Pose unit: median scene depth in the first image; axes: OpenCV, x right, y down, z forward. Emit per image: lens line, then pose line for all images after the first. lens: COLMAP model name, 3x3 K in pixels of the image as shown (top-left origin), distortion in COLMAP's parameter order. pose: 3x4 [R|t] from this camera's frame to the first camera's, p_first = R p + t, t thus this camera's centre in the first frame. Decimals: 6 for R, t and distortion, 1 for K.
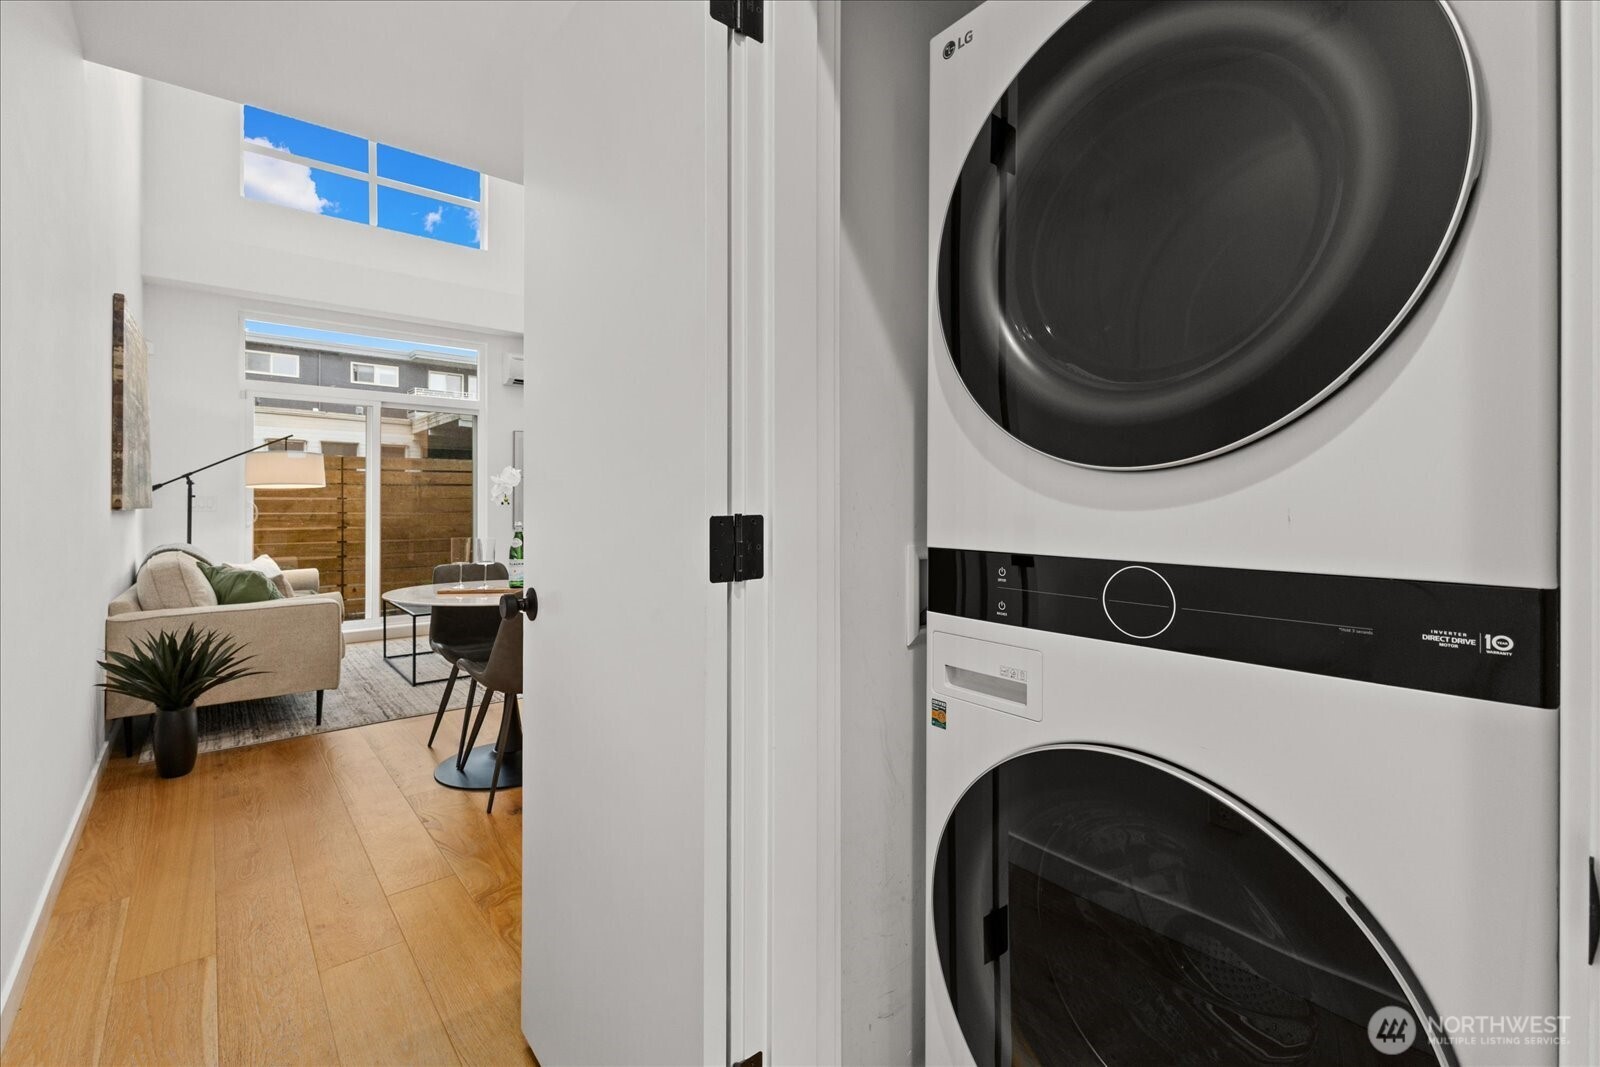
lens RADIAL K [[691.3, 0, 797.3], [0, 691.3, 495.0], [0, 0, 1]] dist [0.001002, 0.000126]
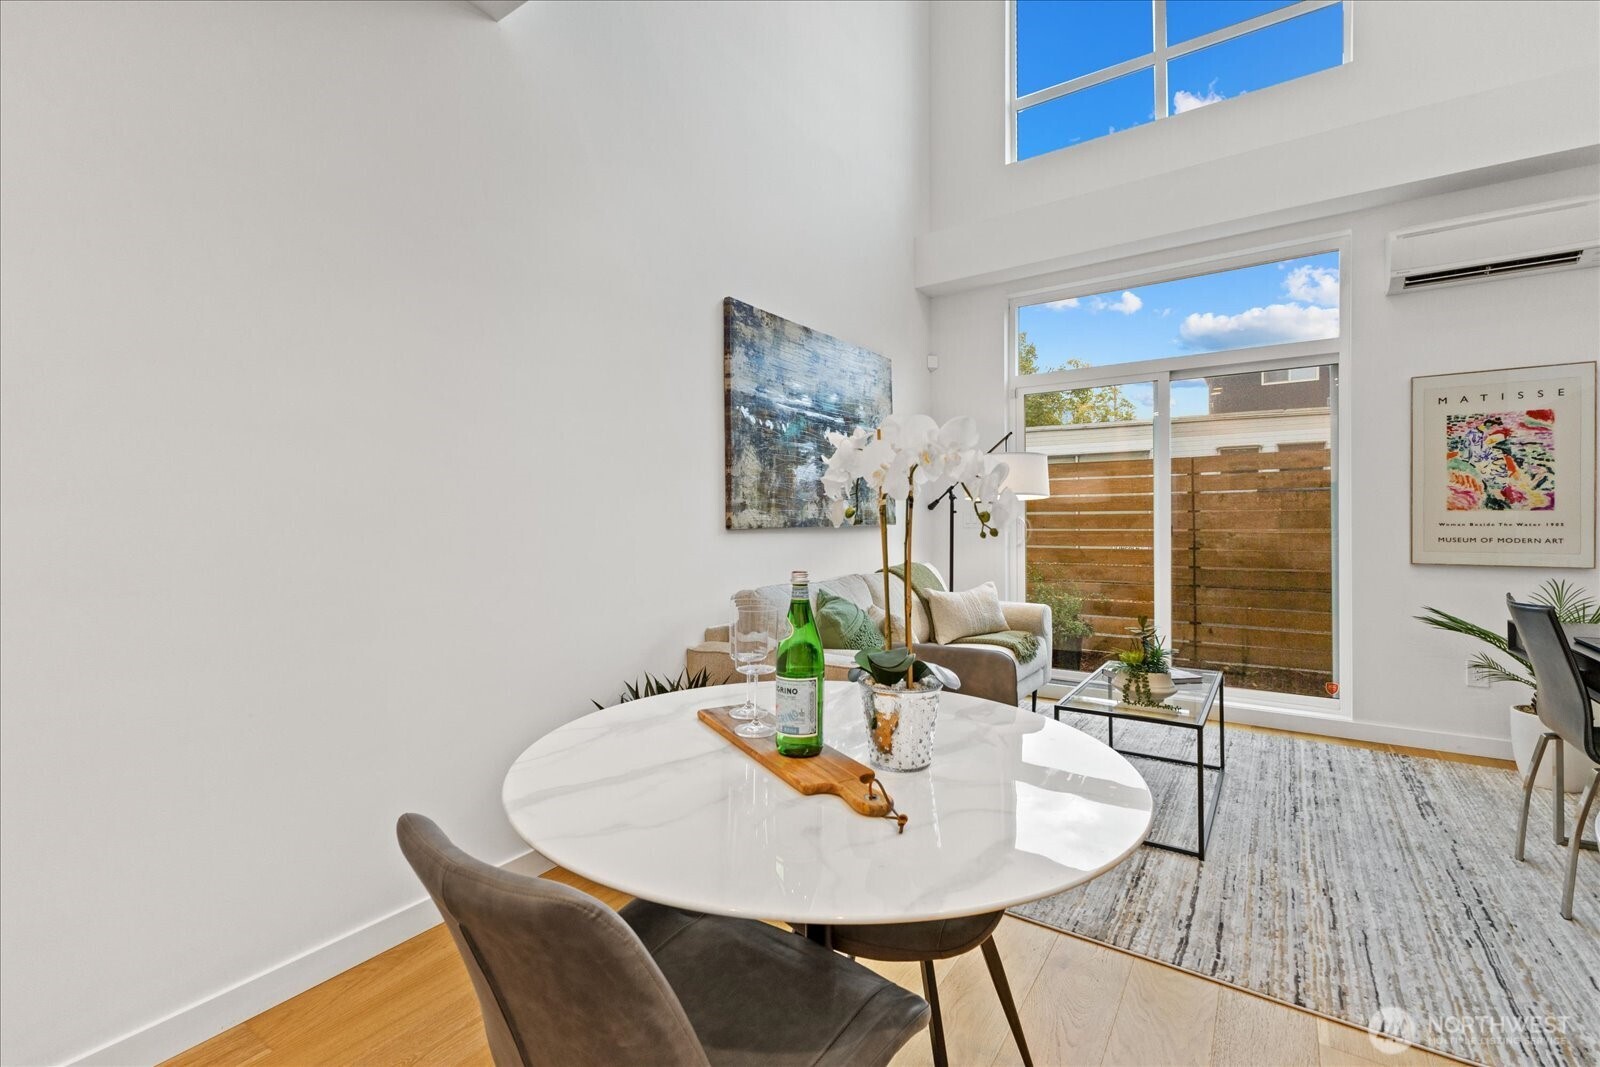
lens RADIAL K [[694.7, 0, 799.6], [0, 694.7, 524.8], [0, 0, 1]] dist [-0.000046, -0.000097]
pose [[0.266101, 0.004159, -0.963936, -0.046891], [0.019958, 0.999753, 0.009823, 0.007506], [0.963739, -0.021852, 0.265952, 0.749089]]
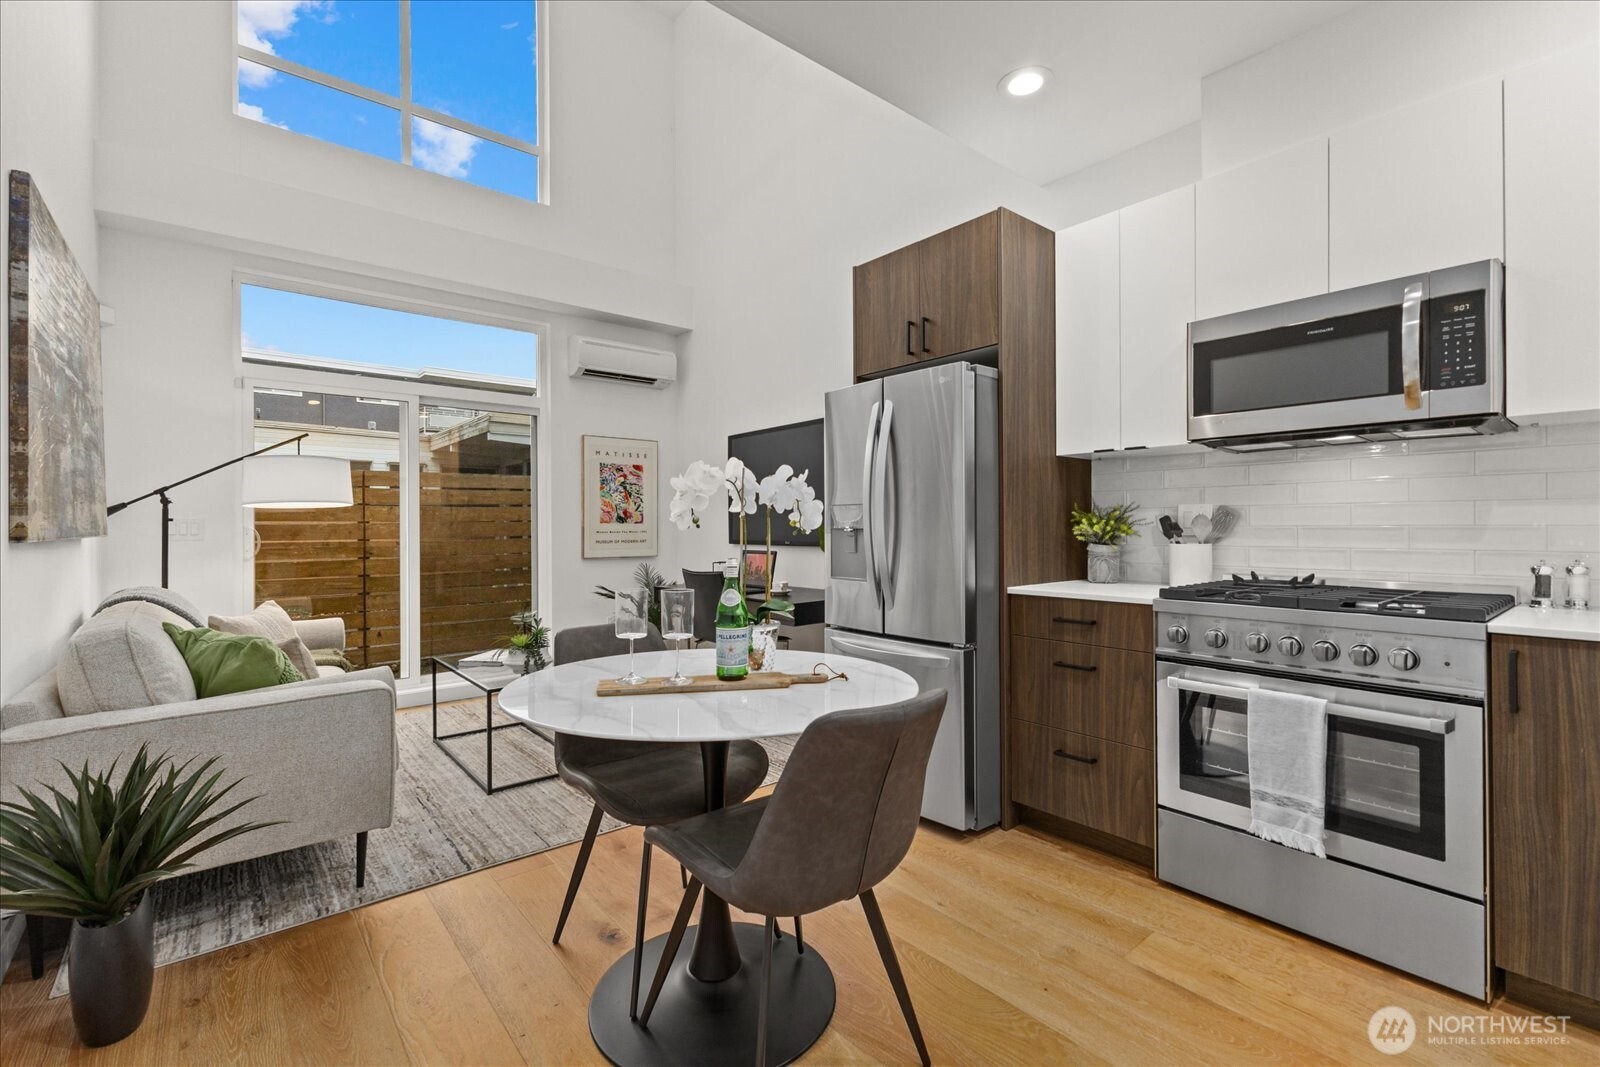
lens RADIAL K [[698.9, 0, 801.6], [0, 698.9, 517.3], [0, 0, 1]] dist [0.013119, -0.004838]
pose [[0.999960, -0.006982, -0.005555, -0.285135], [0.006985, 0.999975, 0.000474, 0.004586], [0.005552, -0.000512, 0.999984, 0.365024]]
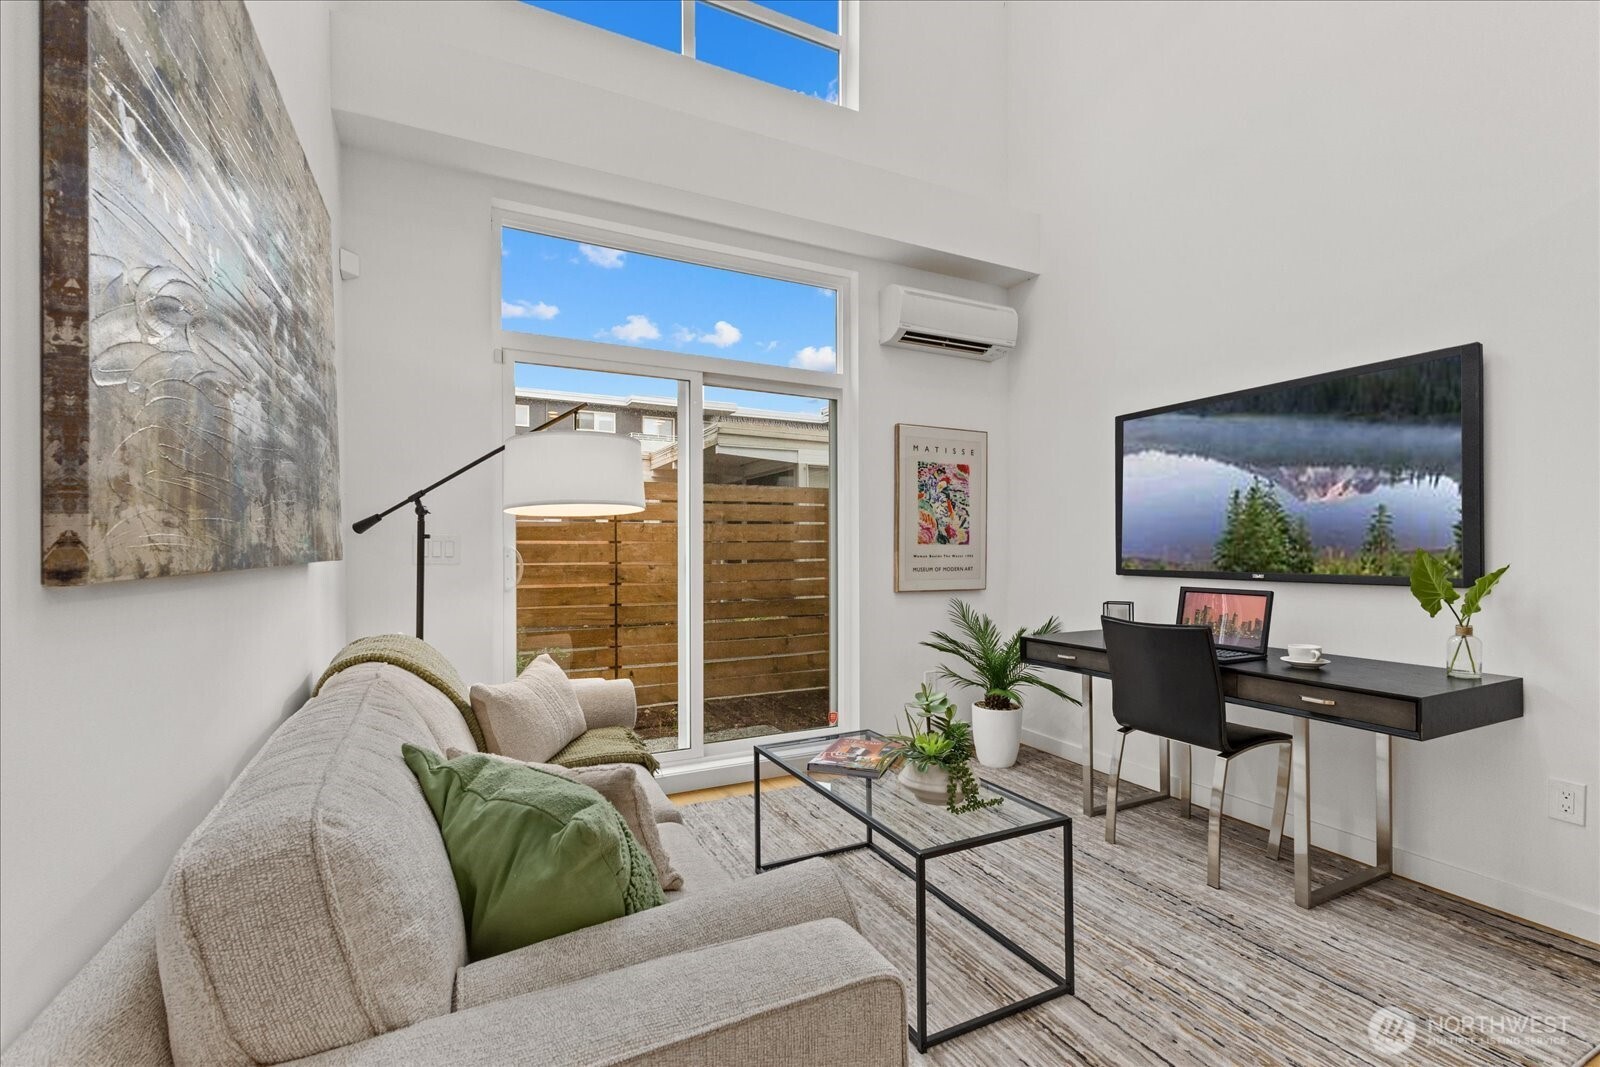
lens RADIAL K [[696.3, 0, 802.5], [0, 696.3, 554.9], [0, 0, 1]] dist [0.000093, -0.000268]
pose [[0.968360, 0.000491, -0.249556, -0.624624], [0.004952, 0.999763, 0.021184, 0.007979], [0.249507, -0.021750, 0.968129, 0.751451]]
